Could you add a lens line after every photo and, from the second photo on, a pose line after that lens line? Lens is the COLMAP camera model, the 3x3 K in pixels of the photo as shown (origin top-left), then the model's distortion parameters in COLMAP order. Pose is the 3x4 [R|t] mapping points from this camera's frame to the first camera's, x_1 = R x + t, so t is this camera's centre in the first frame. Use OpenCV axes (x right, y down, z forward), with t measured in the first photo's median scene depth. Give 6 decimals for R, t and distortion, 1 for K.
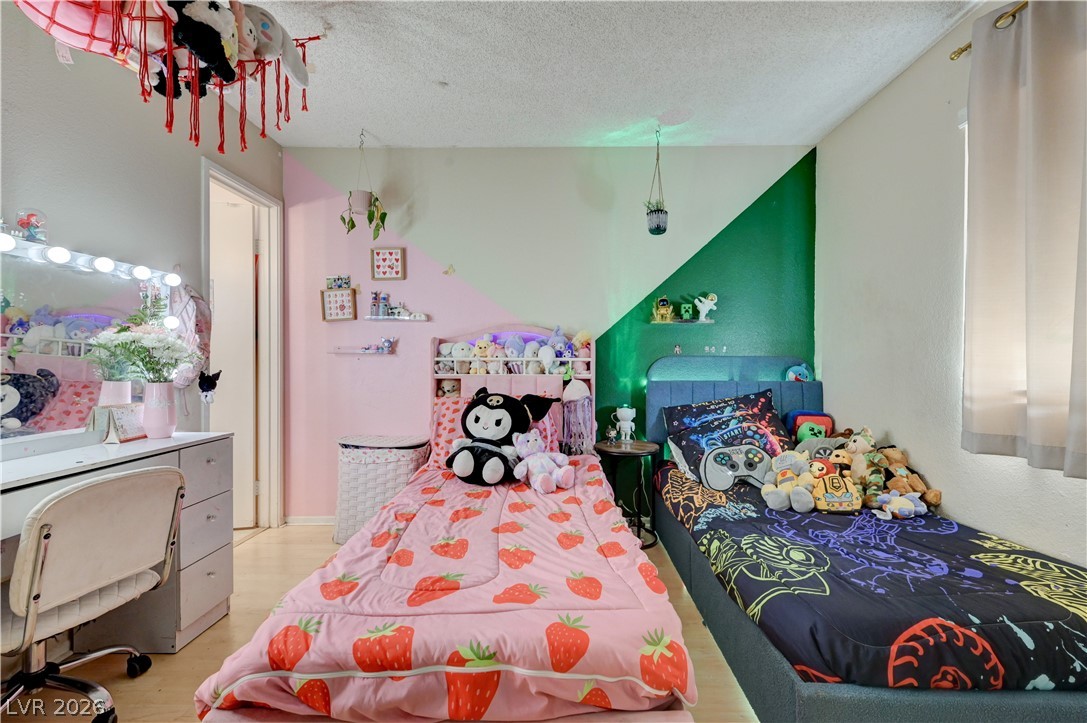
lens RADIAL K [[486.9, 0, 544.4], [0, 486.9, 360.6], [0, 0, 1]] dist [0.002317, 0.001295]
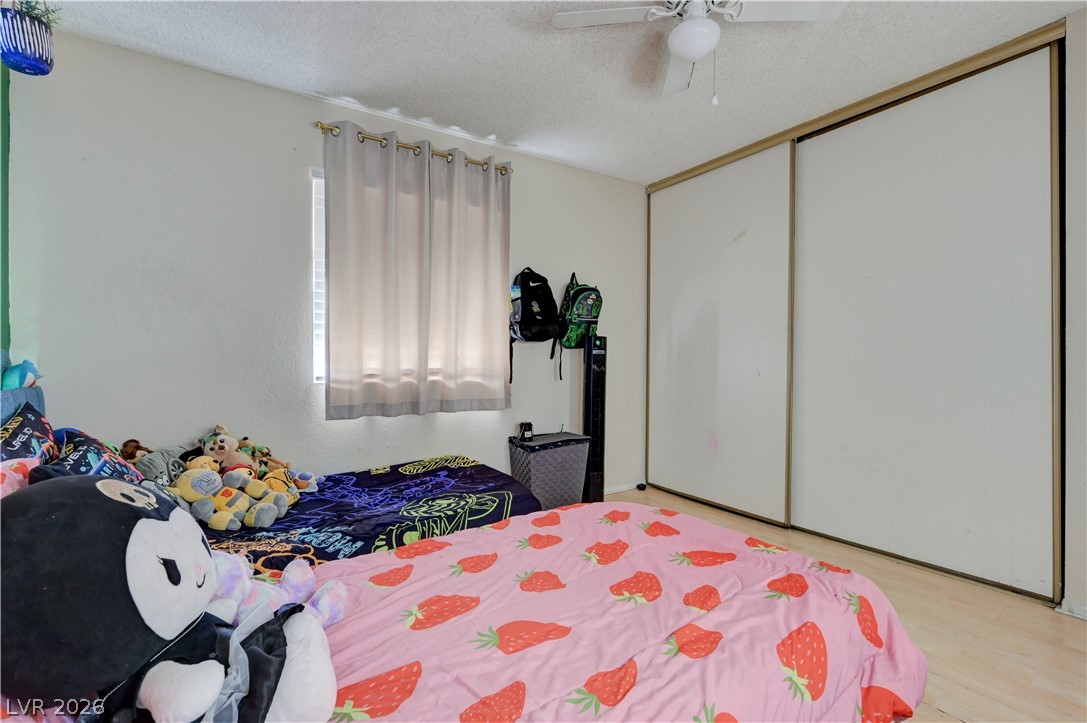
lens RADIAL K [[486.9, 0, 537.8], [0, 486.9, 357.3], [0, 0, 1]] dist [0.002317, 0.001295]
pose [[-0.557016, -0.000511, 0.830502, -0.426383], [-0.001474, 0.999999, -0.000373, 0.002637], [-0.830500, -0.001432, -0.557016, 0.890508]]
